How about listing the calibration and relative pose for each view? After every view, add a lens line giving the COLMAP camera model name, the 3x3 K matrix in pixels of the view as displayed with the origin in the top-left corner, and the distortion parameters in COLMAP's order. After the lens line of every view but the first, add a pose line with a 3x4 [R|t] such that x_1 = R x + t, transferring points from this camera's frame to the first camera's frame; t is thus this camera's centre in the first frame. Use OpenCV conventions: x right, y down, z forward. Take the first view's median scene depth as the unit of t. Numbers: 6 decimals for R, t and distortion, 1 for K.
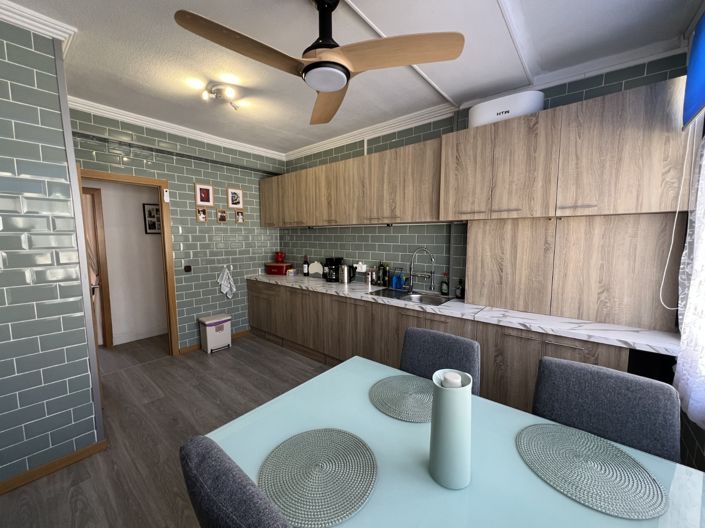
lens RADIAL K [[279.9, 0, 353.8], [0, 279.9, 264.2], [0, 0, 1]] dist [-0.000789, -0.000024]
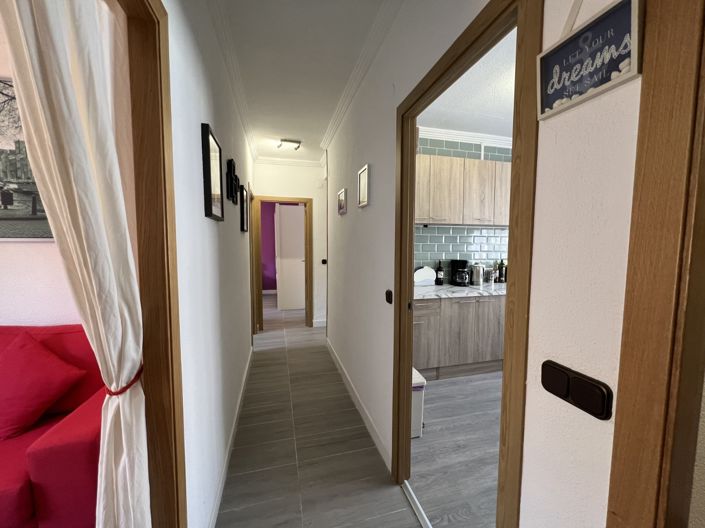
lens RADIAL K [[279.9, 0, 353.8], [0, 279.9, 264.2], [0, 0, 1]] dist [-0.000789, -0.000024]
pose [[0.573549, -0.054411, 0.817362, -1.058023], [0.078770, 0.996831, 0.011084, -0.048267], [-0.815375, 0.058026, 0.576017, 0.775400]]
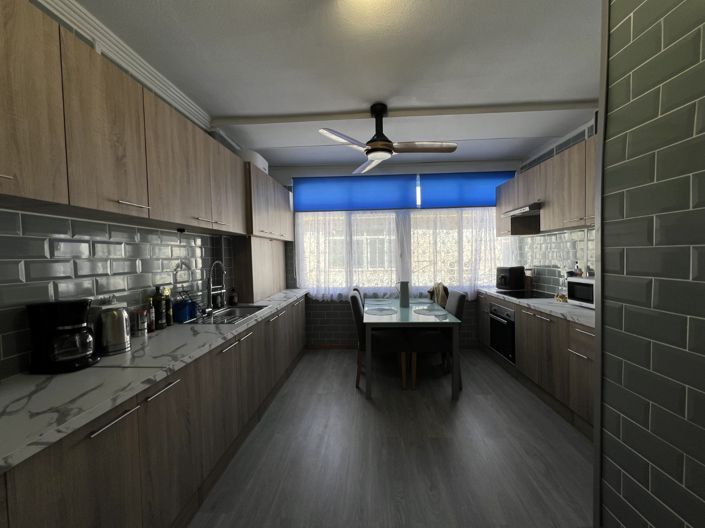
lens RADIAL K [[279.9, 0, 353.8], [0, 279.9, 264.2], [0, 0, 1]] dist [-0.000789, -0.000024]
pose [[-0.595012, -0.012258, 0.803623, -0.587911], [0.098776, 0.991188, 0.088254, -0.065992], [-0.797624, 0.131891, -0.588558, 0.932965]]
